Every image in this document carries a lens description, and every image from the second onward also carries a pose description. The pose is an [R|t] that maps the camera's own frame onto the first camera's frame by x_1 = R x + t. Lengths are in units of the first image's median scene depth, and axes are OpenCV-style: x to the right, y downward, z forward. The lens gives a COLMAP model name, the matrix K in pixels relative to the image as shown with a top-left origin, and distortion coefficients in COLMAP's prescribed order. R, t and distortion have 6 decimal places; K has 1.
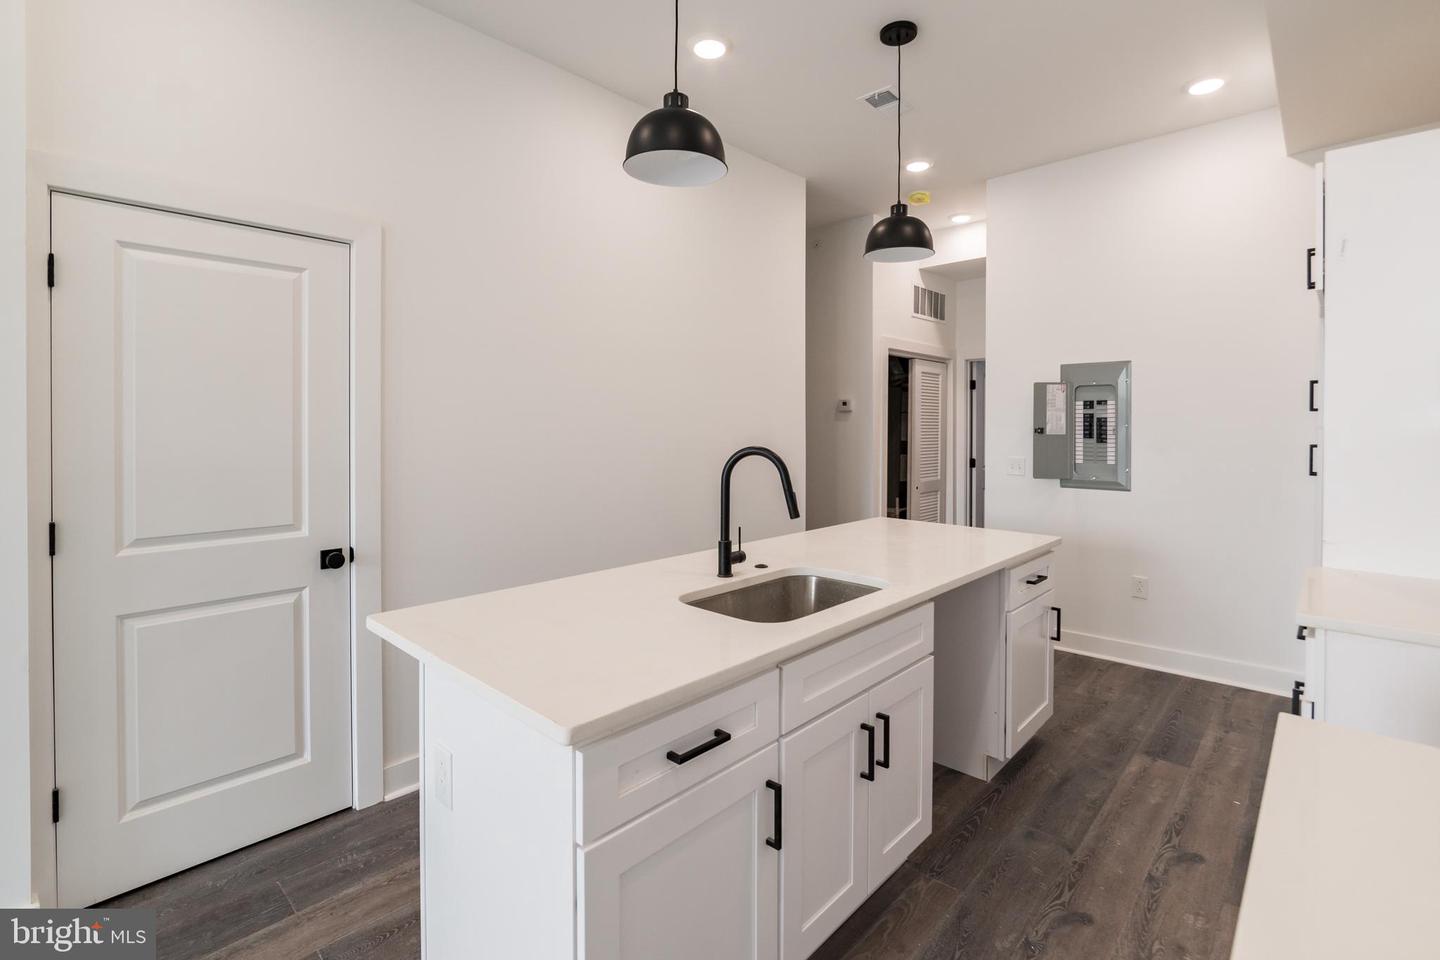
lens RADIAL K [[643.8, 0, 703.2], [0, 643.8, 434.0], [0, 0, 1]] dist [-0.019763, 0.000536]
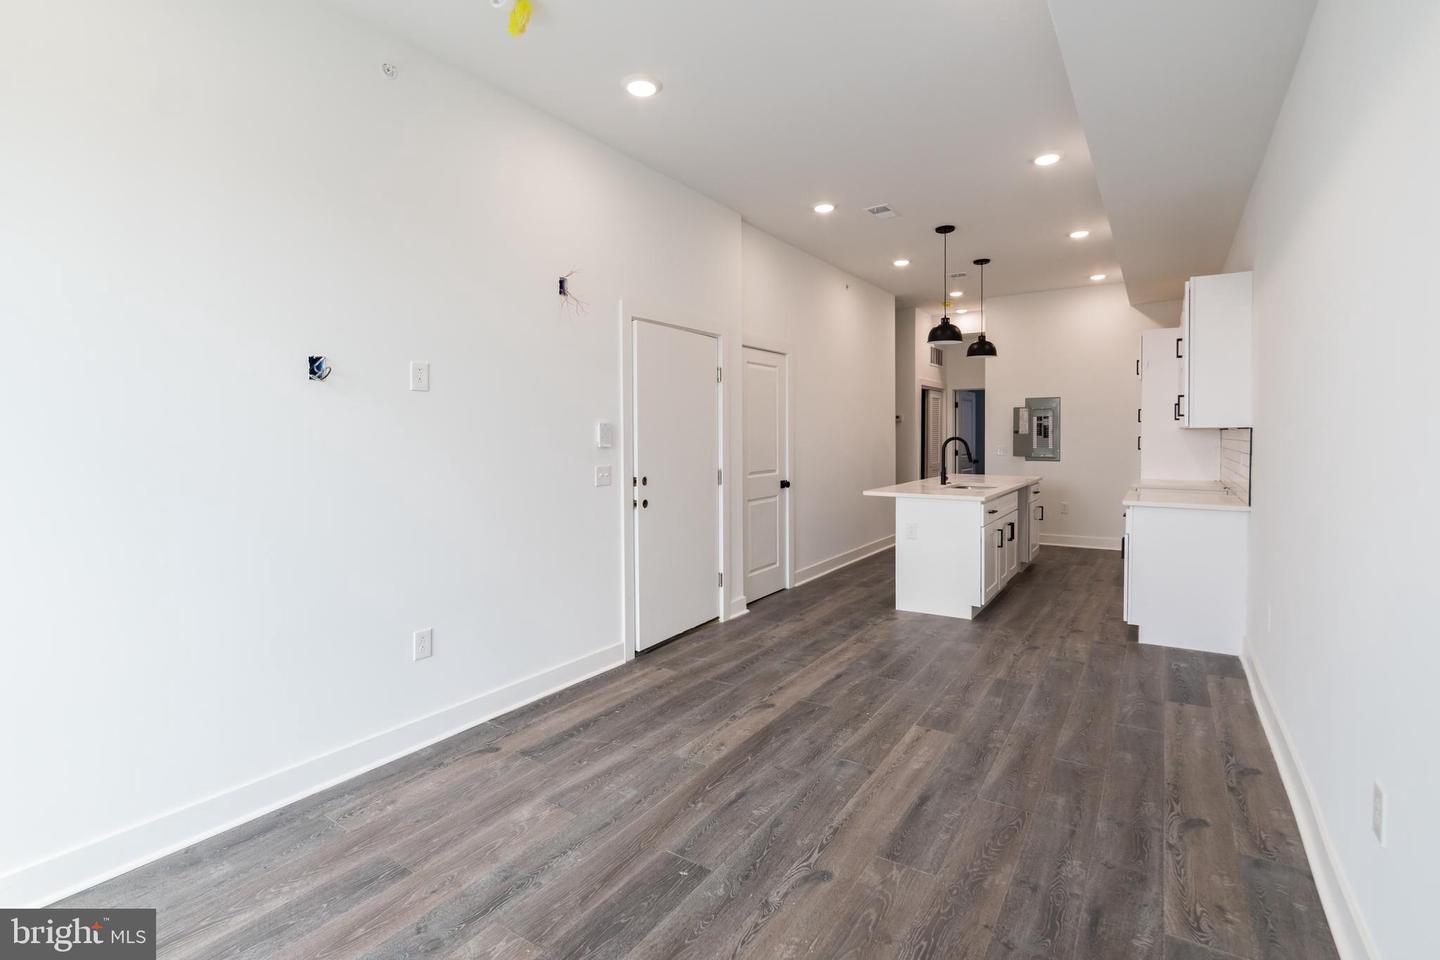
lens RADIAL K [[643.8, 0, 701.2], [0, 643.8, 449.1], [0, 0, 1]] dist [-0.019763, 0.000536]
pose [[0.988555, -0.008633, 0.150614, -0.745466], [0.006709, 0.999889, 0.013276, 0.015118], [-0.150712, -0.012114, 0.988504, -0.819014]]
